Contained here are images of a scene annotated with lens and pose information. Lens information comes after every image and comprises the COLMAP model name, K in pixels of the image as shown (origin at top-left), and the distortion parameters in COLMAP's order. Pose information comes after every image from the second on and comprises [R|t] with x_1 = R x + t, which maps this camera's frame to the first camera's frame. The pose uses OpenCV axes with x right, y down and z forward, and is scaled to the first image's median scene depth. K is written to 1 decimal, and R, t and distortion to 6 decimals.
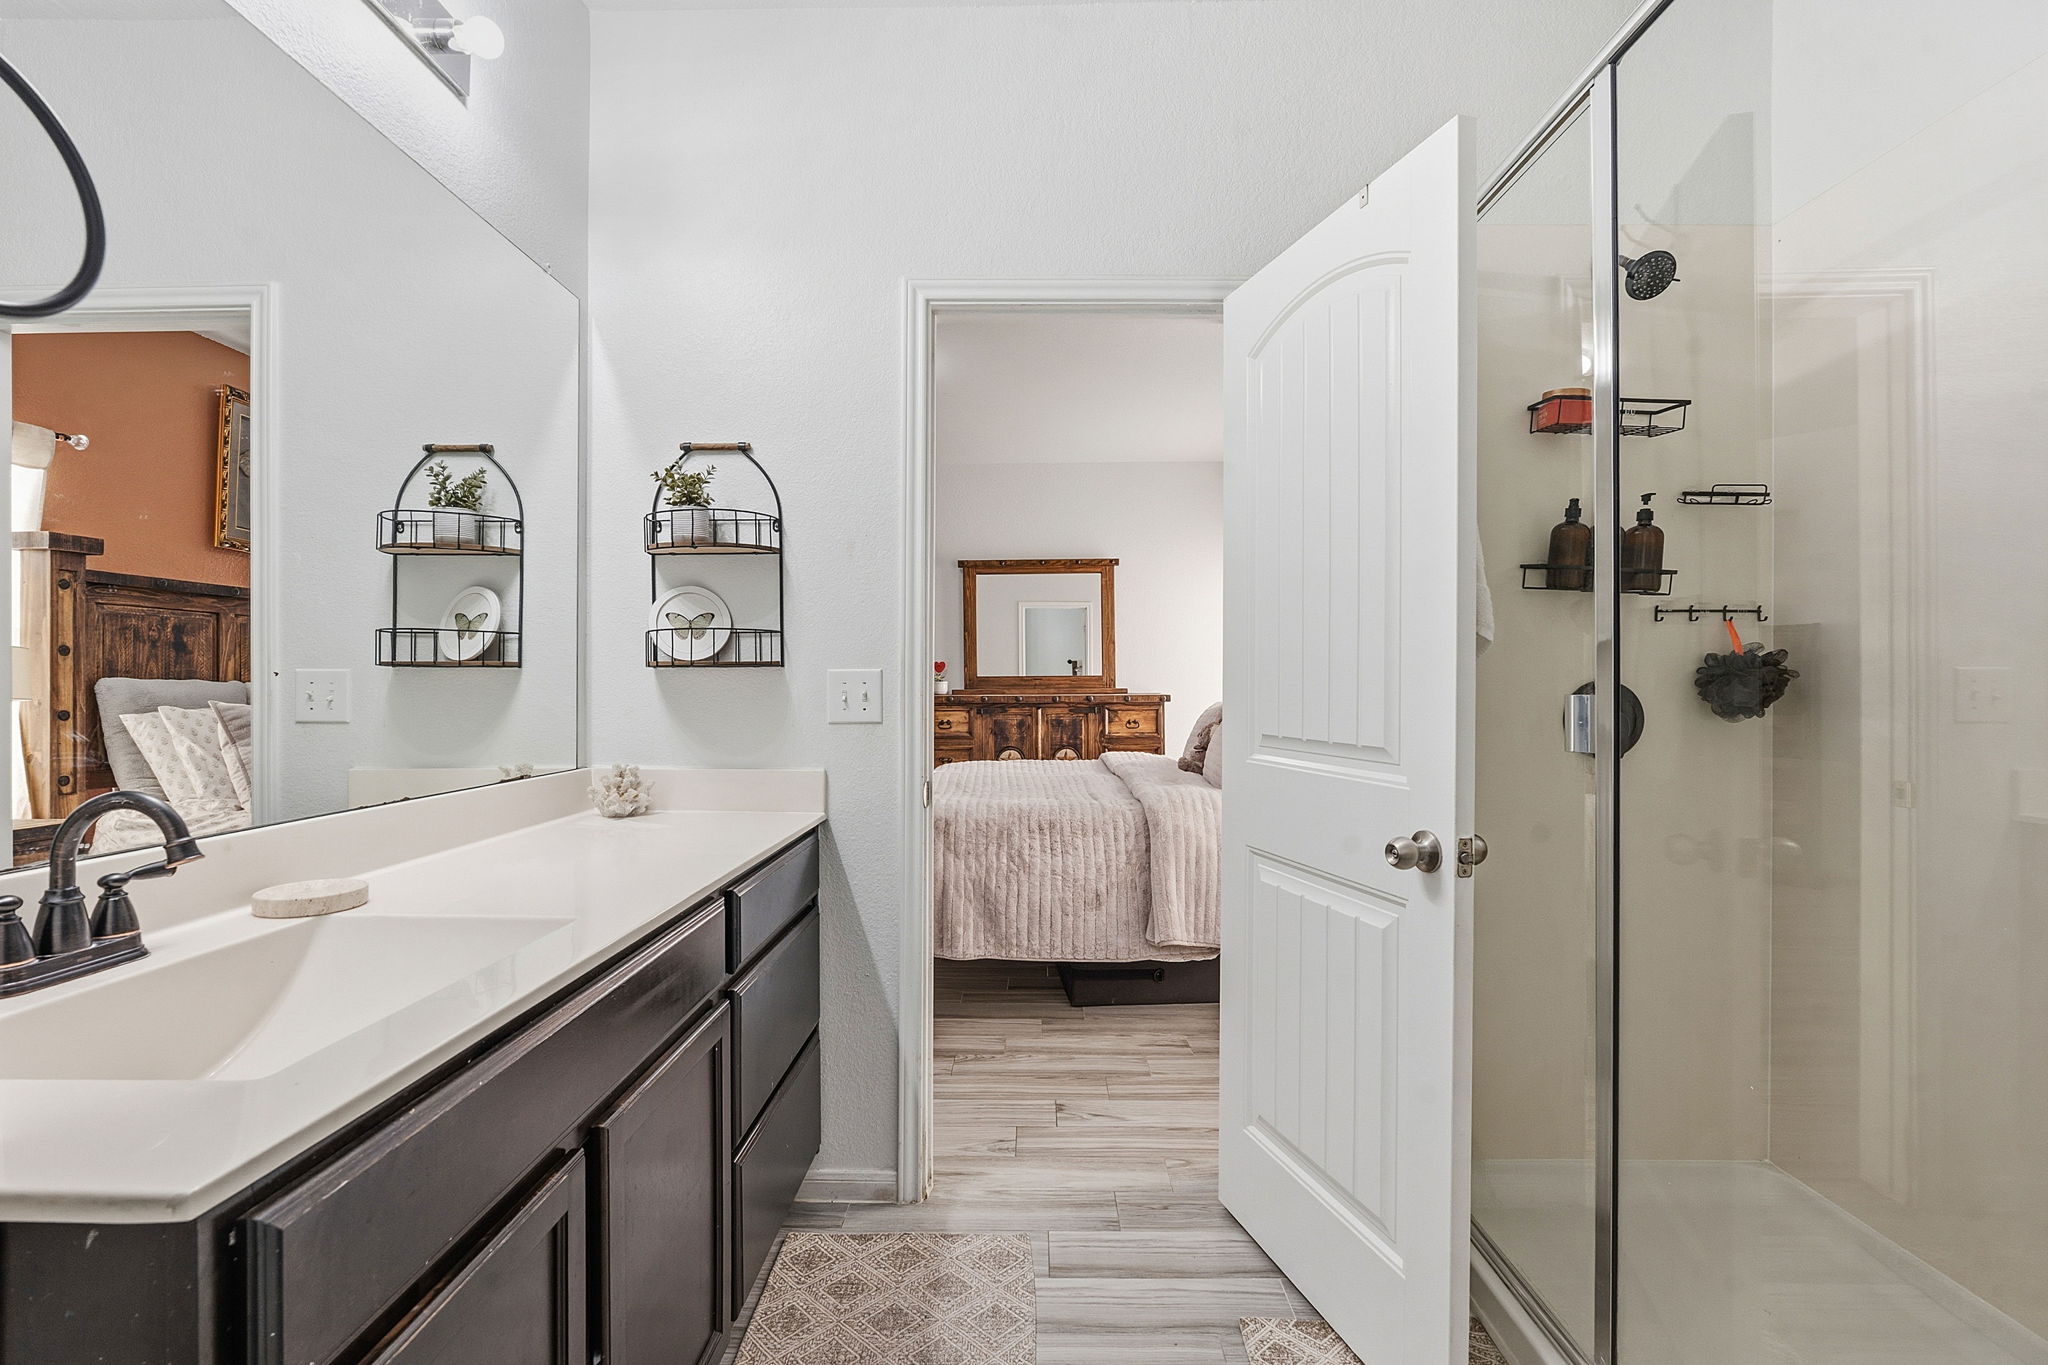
lens RADIAL K [[931.2, 0, 1023.2], [0, 931.2, 688.6], [0, 0, 1]] dist [-0.007337, 0.000528]
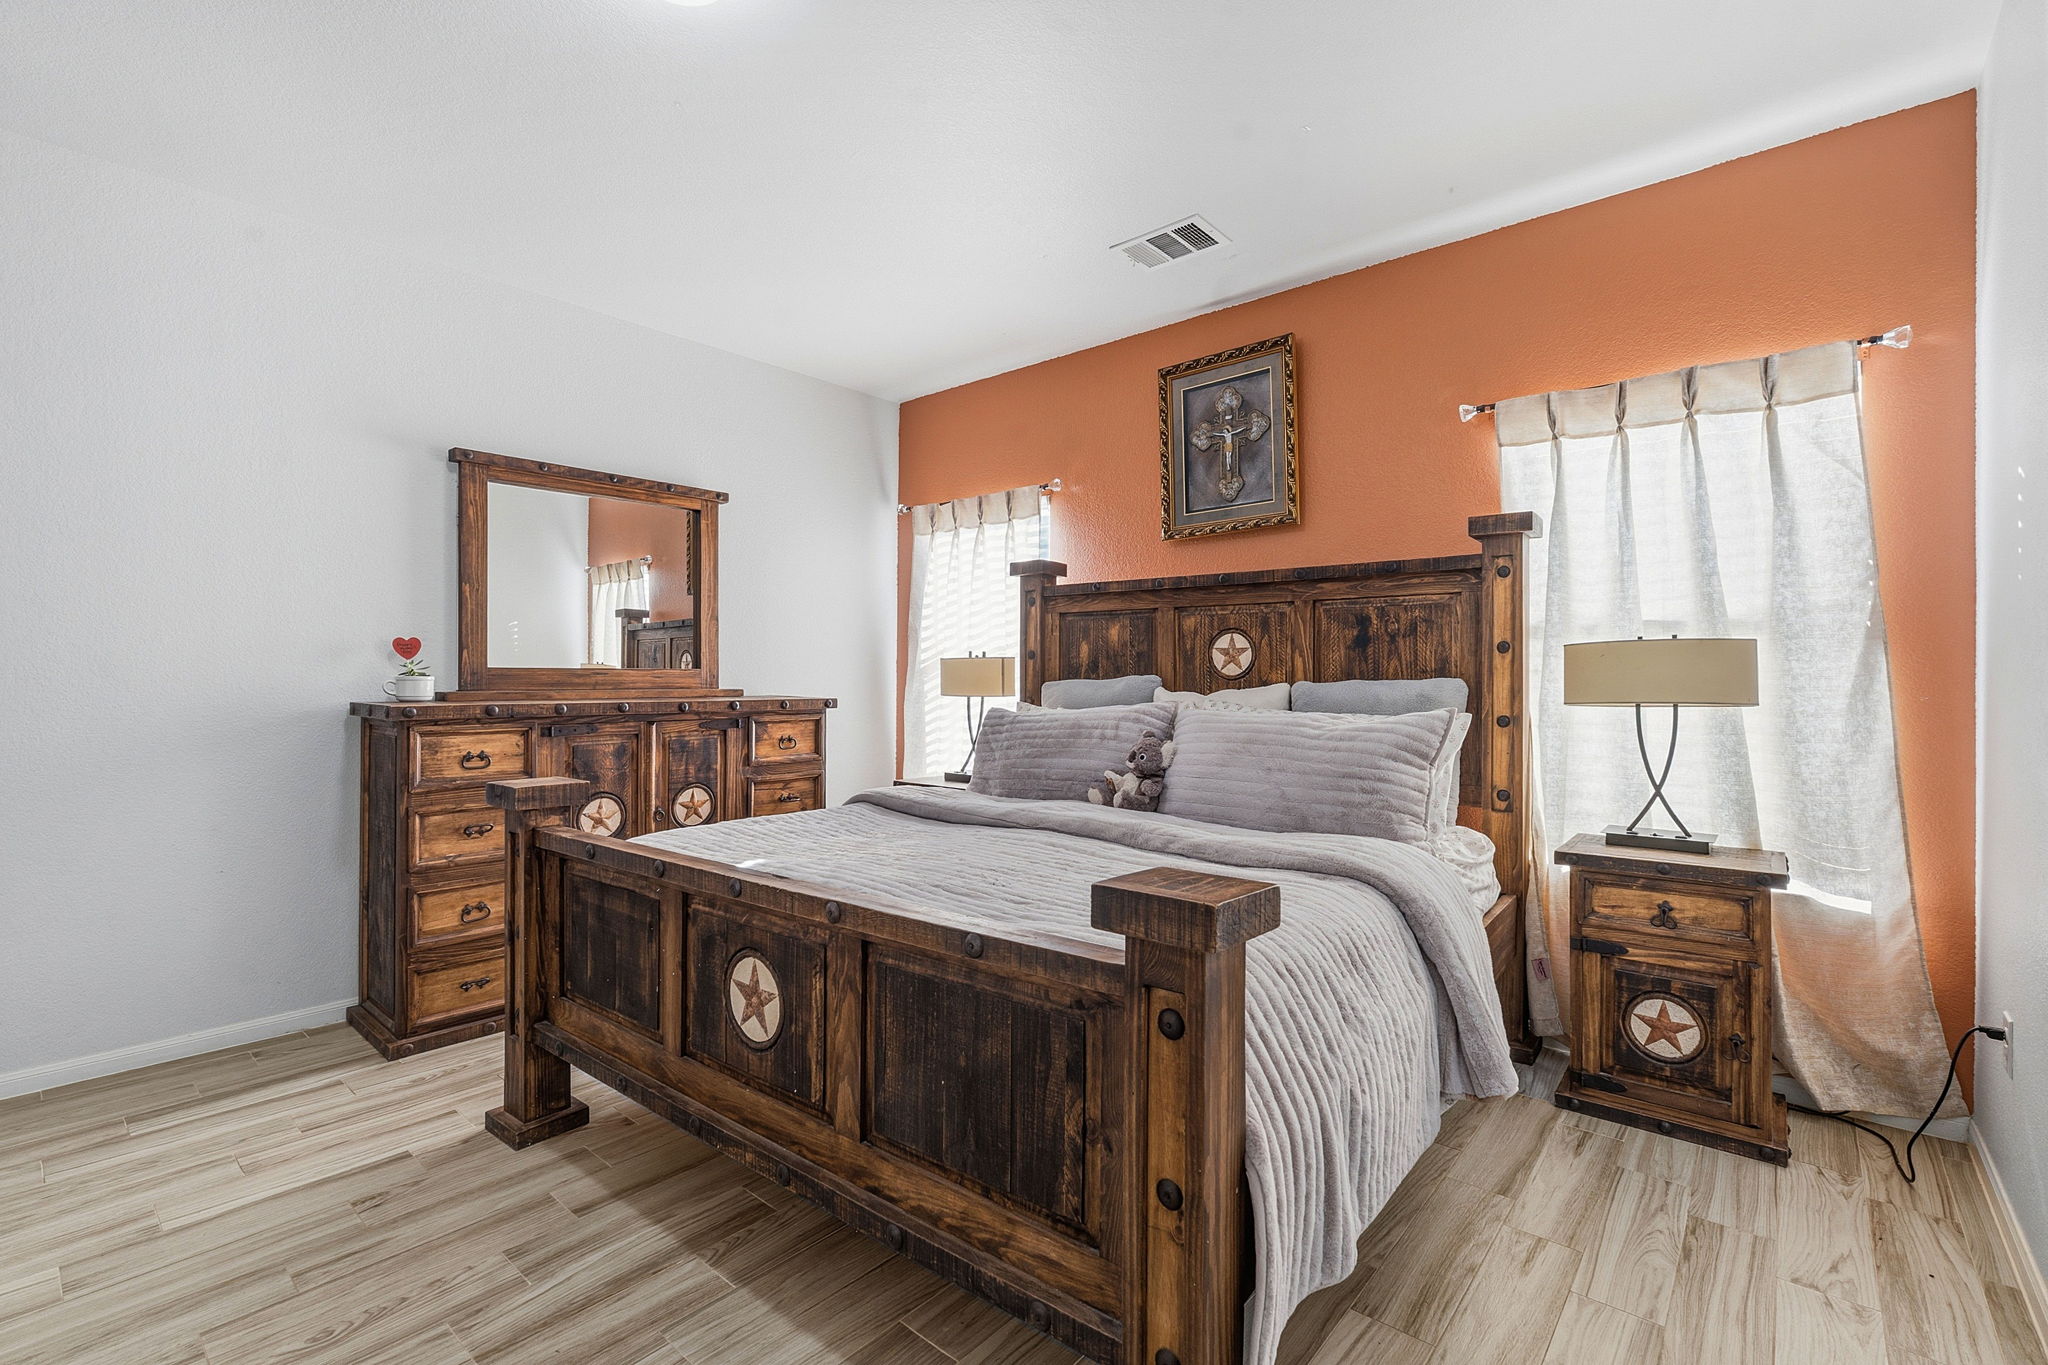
lens RADIAL K [[931.2, 0, 1022.0], [0, 931.2, 677.2], [0, 0, 1]] dist [-0.007337, 0.000528]
pose [[0.639692, 0.007289, 0.768597, -0.287480], [-0.002997, 0.999971, -0.006989, -0.004806], [-0.768625, 0.002167, 0.639695, 0.438756]]
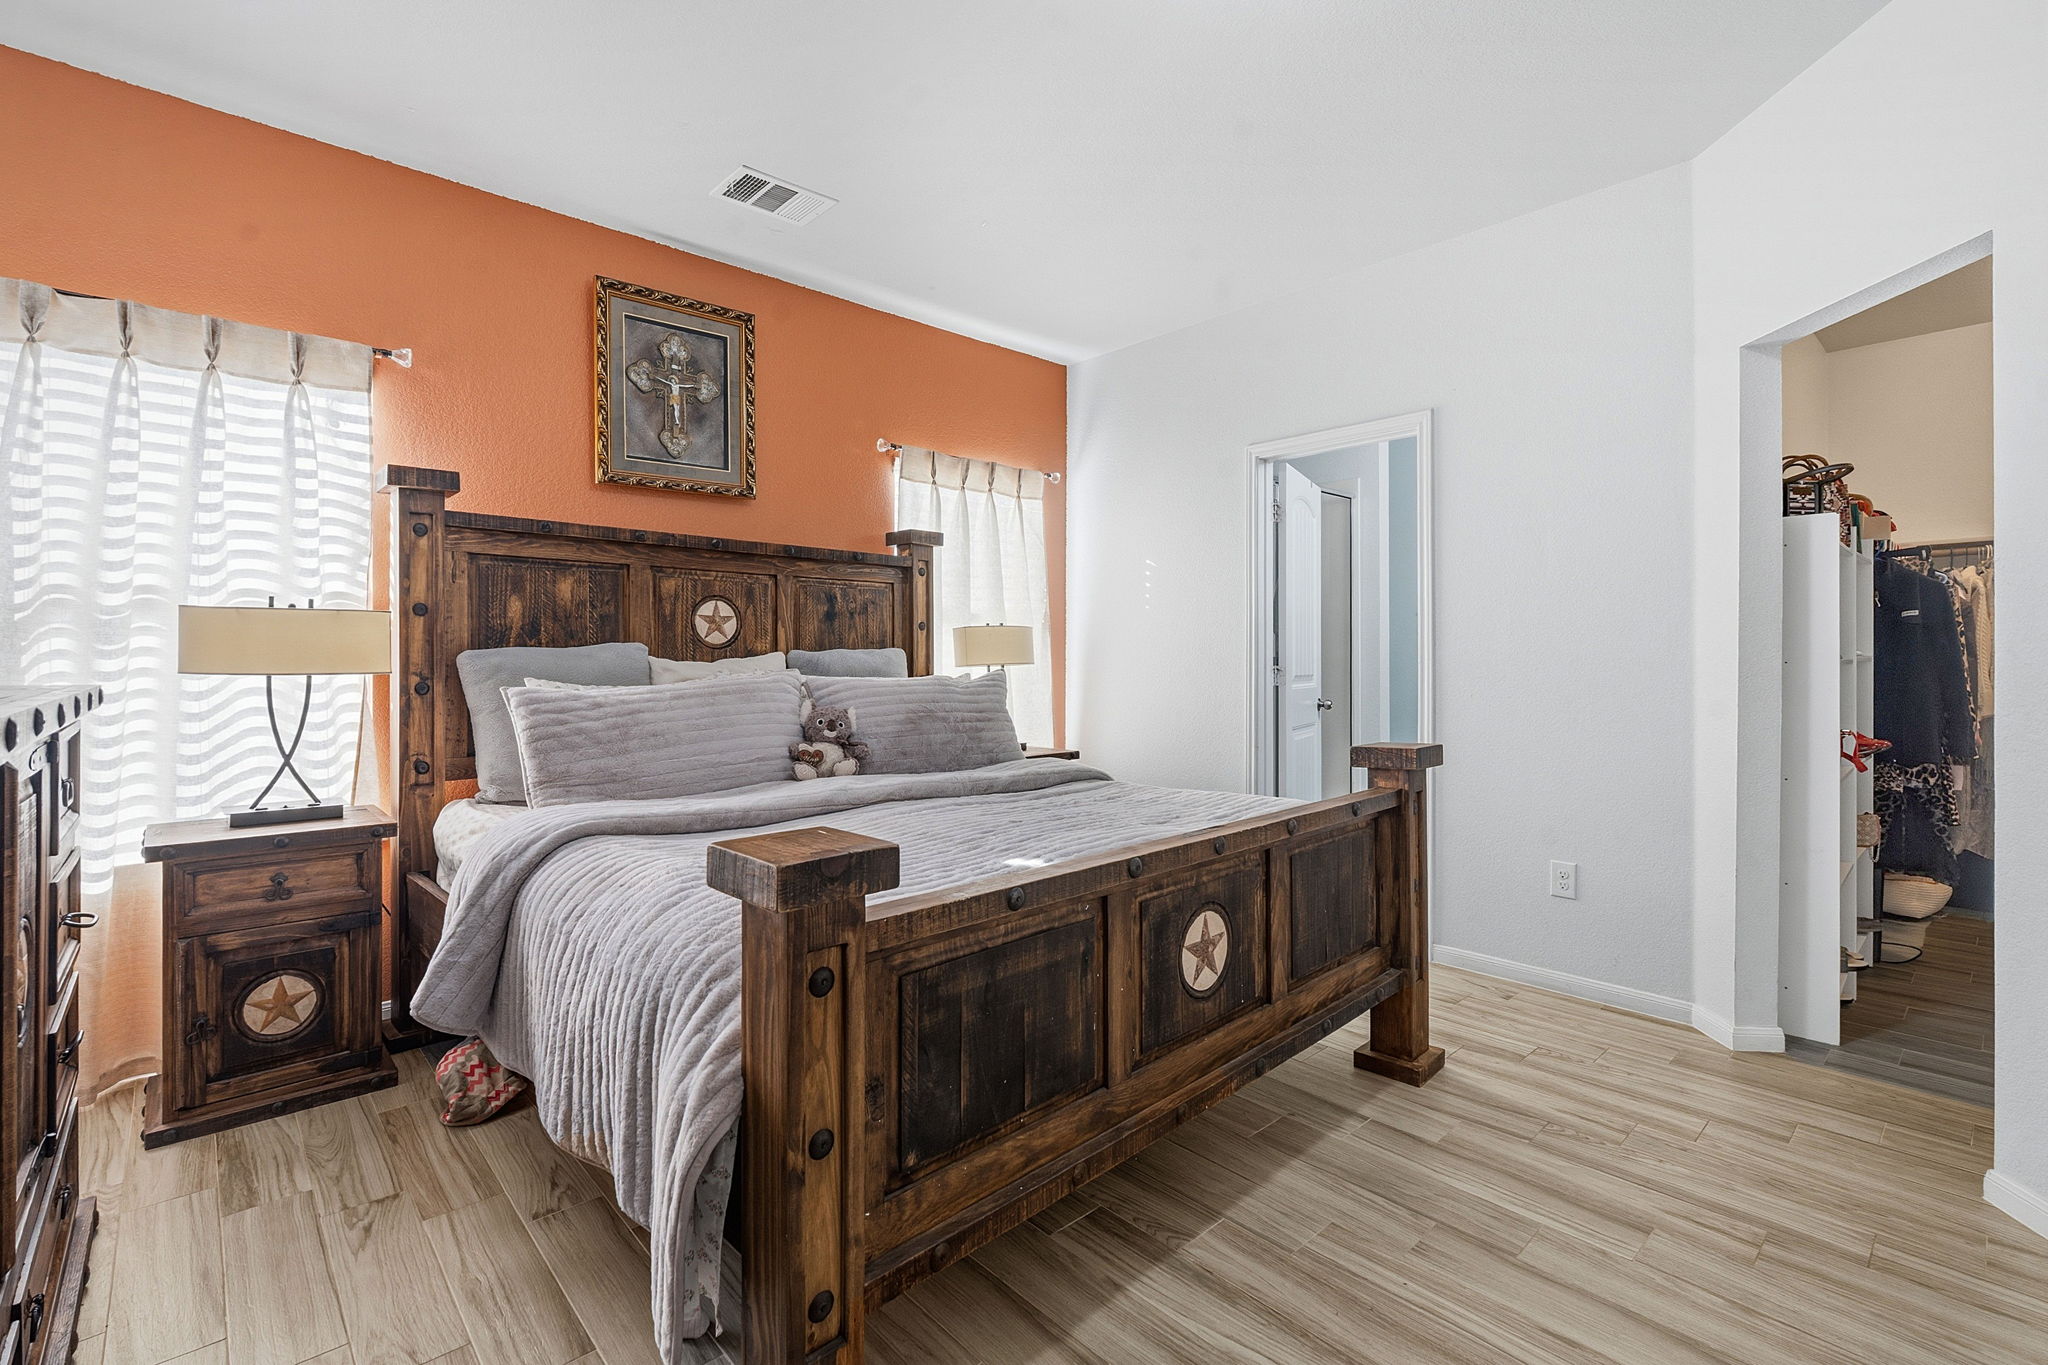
lens RADIAL K [[890.5, 0, 1027.6], [0, 890.5, 689.2], [0, 0, 1]] dist [0.028105, -0.000338]
pose [[-0.686175, -0.029732, 0.726828, -0.290495], [0.001094, 0.999121, 0.041903, -0.005231], [-0.727435, 0.029548, -0.685540, 1.428002]]
